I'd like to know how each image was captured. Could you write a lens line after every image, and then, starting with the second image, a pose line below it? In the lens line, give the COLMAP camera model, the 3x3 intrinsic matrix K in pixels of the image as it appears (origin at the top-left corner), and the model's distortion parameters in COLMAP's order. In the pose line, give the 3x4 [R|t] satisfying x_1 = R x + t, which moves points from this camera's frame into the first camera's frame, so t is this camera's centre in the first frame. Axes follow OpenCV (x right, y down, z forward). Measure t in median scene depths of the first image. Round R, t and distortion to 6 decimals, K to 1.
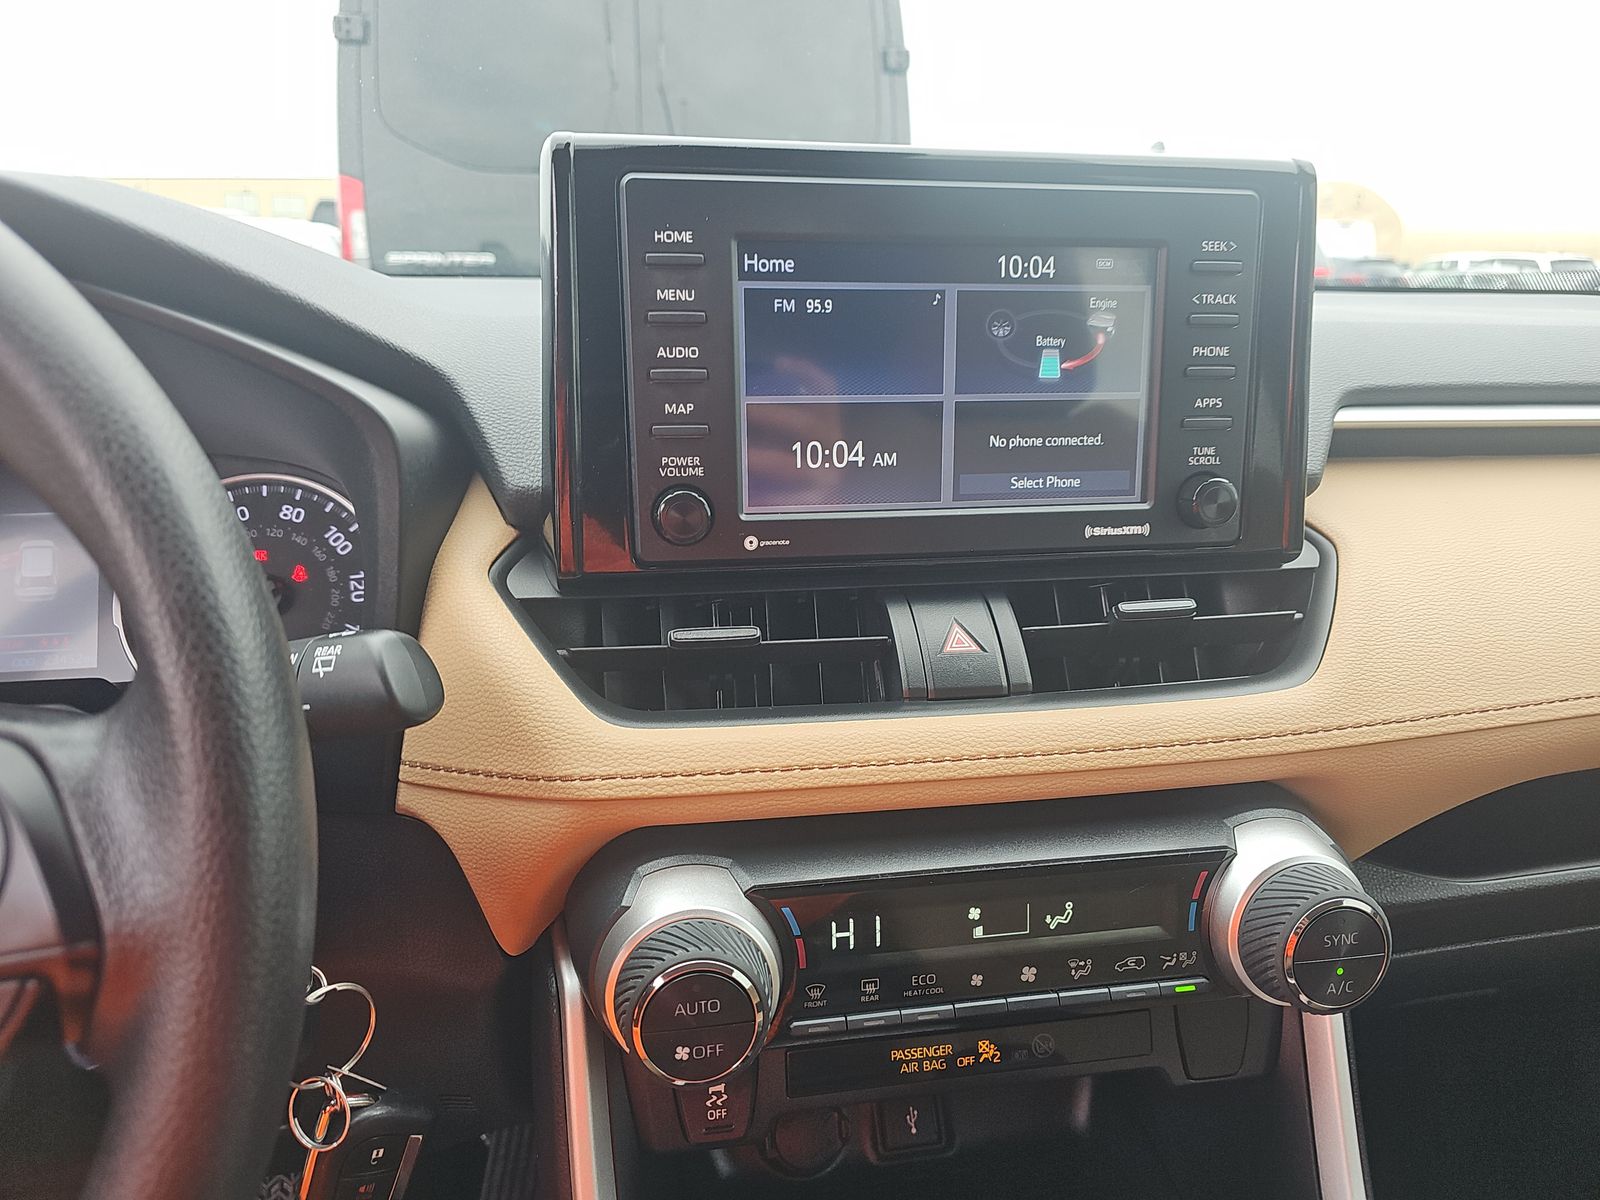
lens RADIAL K [[1081.7, 0, 792.8], [0, 1081.7, 603.3], [0, 0, 1]] dist [0.030188, -0.025100]
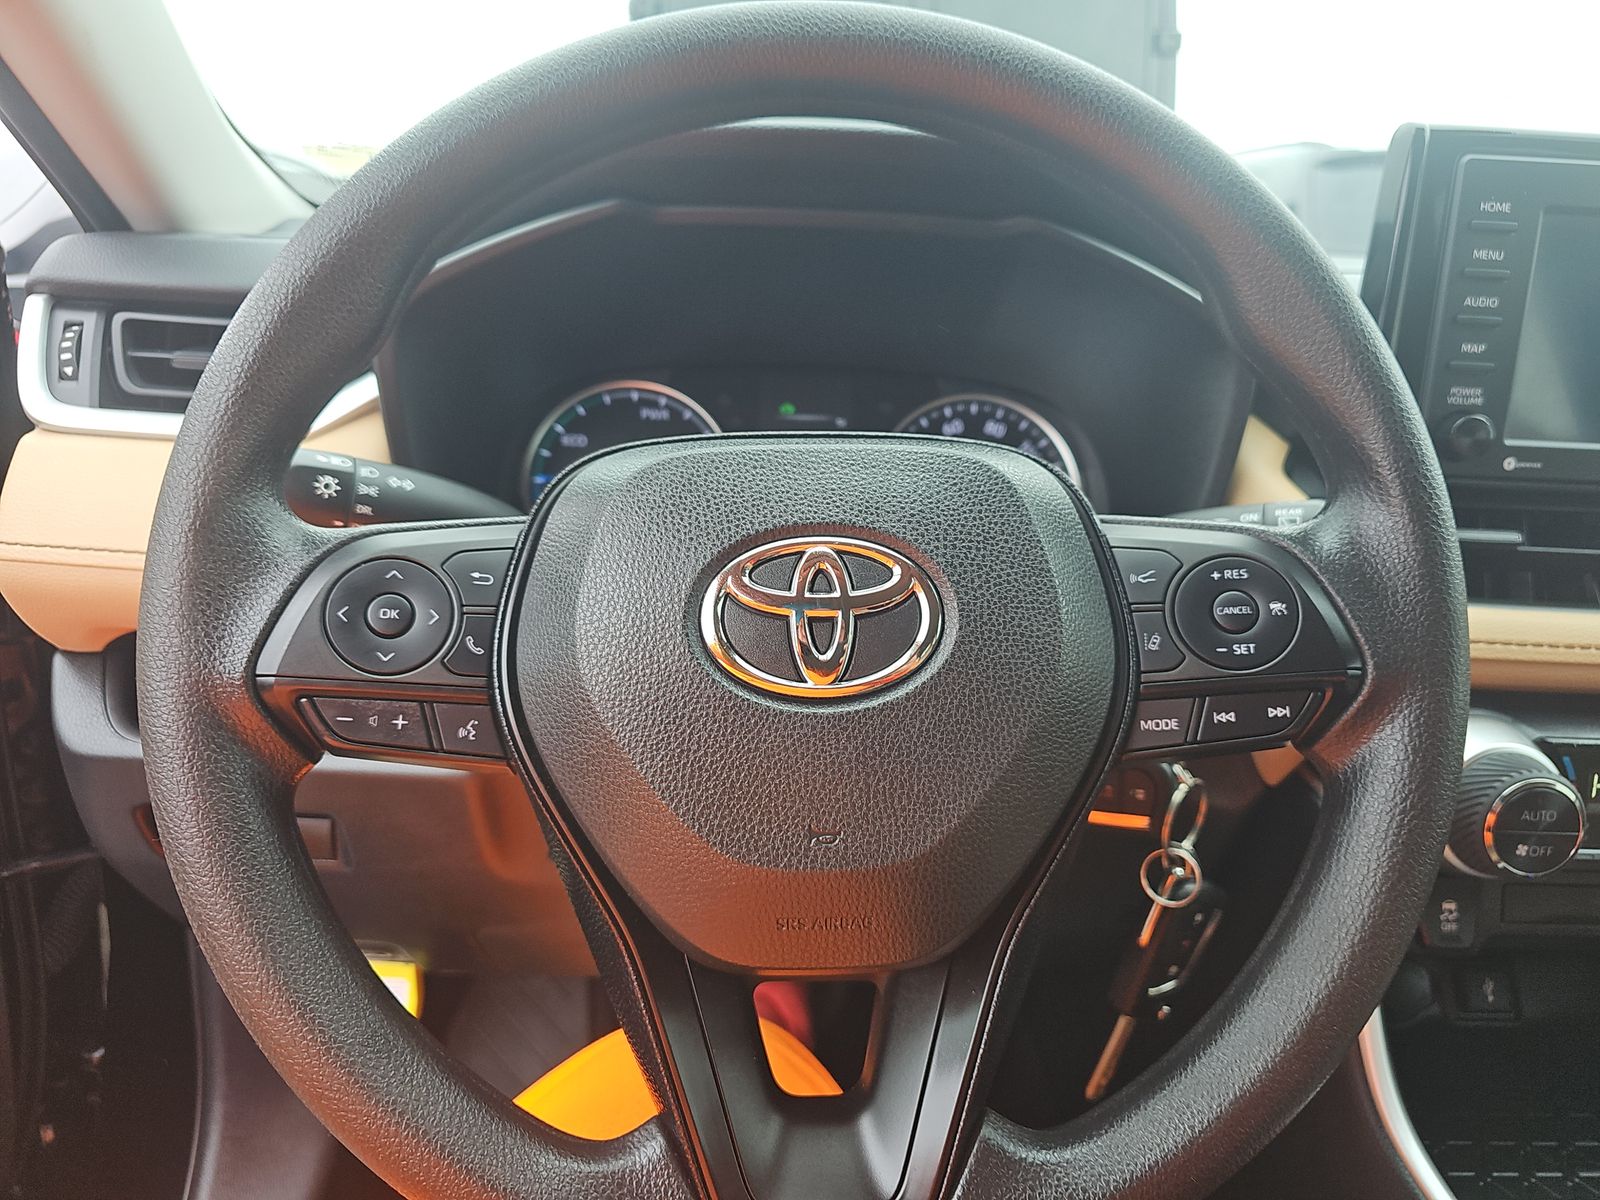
lens RADIAL K [[1081.7, 0, 800.6], [0, 1081.7, 599.2], [0, 0, 1]] dist [0.030188, -0.025100]
pose [[0.988052, 0.080371, -0.131508, -0.667269], [-0.078688, 0.996738, 0.017949, 0.138682], [0.132521, -0.007387, 0.991153, -0.316925]]
